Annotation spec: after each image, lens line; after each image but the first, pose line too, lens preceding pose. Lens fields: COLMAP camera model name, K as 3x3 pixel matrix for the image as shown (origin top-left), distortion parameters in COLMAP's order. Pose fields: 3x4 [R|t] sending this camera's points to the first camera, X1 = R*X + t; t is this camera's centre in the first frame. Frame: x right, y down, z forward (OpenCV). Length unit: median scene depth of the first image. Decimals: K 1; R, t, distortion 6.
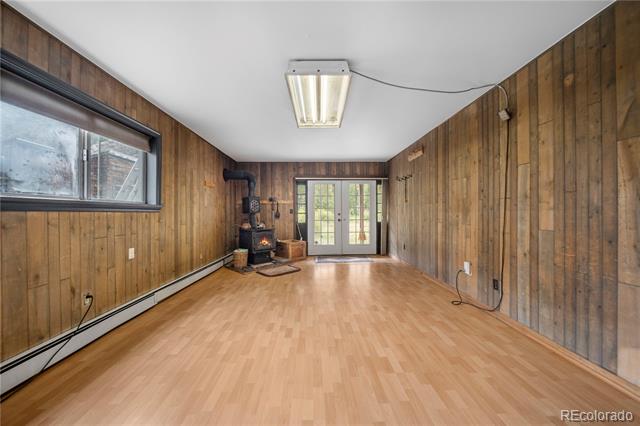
lens RADIAL K [[222.9, 0, 320.0], [0, 222.9, 213.0], [0, 0, 1]] dist [-0.000088, -0.001975]
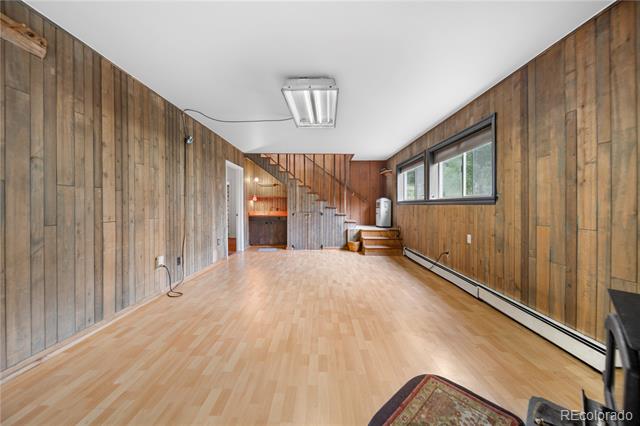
lens RADIAL K [[222.9, 0, 320.0], [0, 222.9, 213.0], [0, 0, 1]] dist [-0.000088, -0.001975]
pose [[-0.999234, 0.000843, 0.039124, -0.080195], [0.001940, 0.999606, 0.028008, 0.004743], [-0.039085, 0.028062, -0.998842, 2.061681]]
